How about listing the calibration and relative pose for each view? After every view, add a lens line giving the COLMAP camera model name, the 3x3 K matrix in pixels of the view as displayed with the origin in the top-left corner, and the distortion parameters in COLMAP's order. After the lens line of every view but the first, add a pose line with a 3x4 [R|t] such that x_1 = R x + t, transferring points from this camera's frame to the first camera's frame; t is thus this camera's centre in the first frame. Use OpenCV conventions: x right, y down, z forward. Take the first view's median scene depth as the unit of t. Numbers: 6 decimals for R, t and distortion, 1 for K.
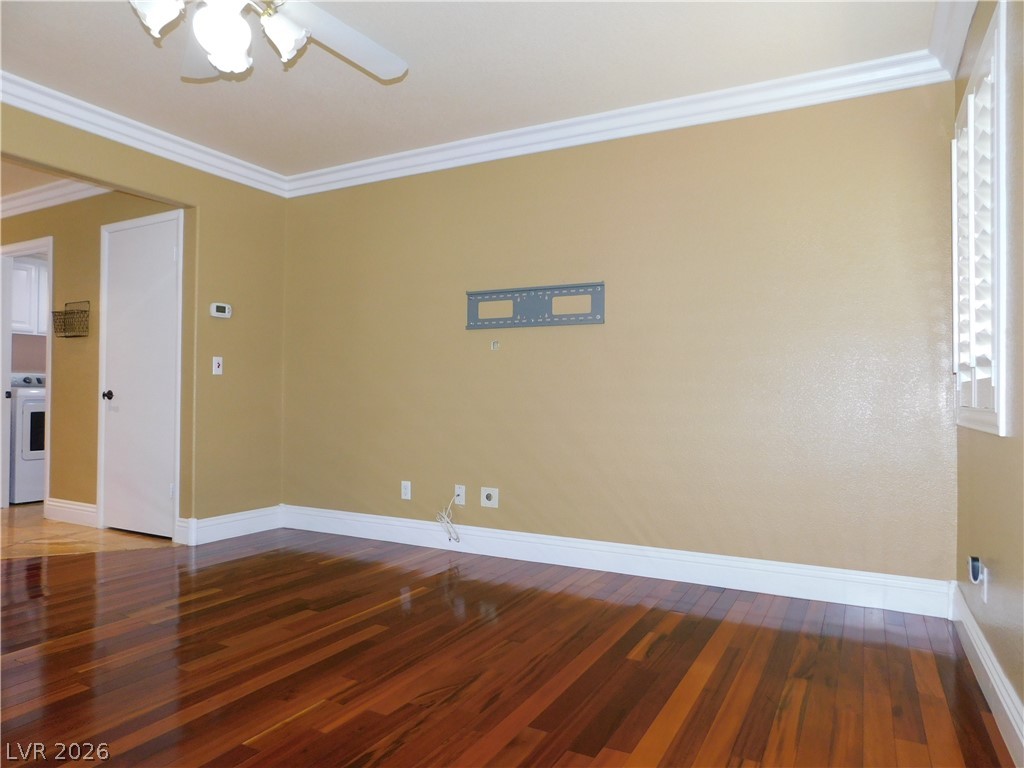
lens RADIAL K [[674.1, 0, 512.0], [0, 674.1, 384.0], [0, 0, 1]] dist [-0.074102, 0.061438]
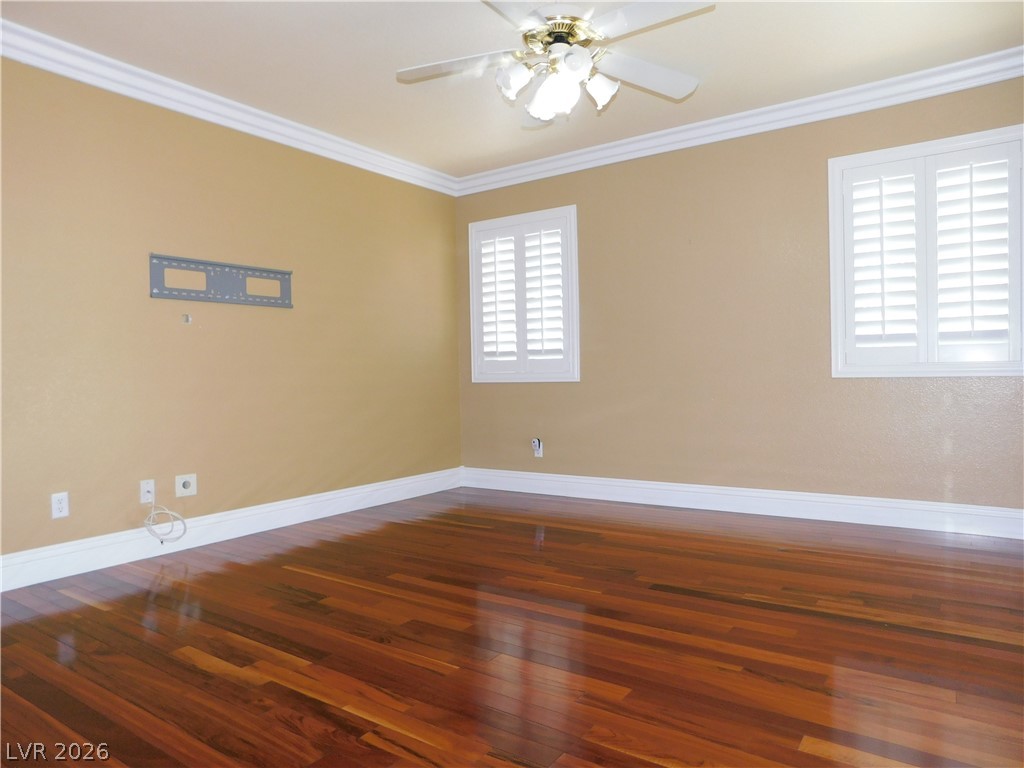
lens RADIAL K [[674.1, 0, 512.0], [0, 674.1, 384.0], [0, 0, 1]] dist [-0.074102, 0.061438]
pose [[0.123145, -0.030304, 0.991926, -0.909229], [0.001813, 0.999539, 0.030311, 0.004920], [-0.992387, -0.001934, 0.123143, 0.468971]]
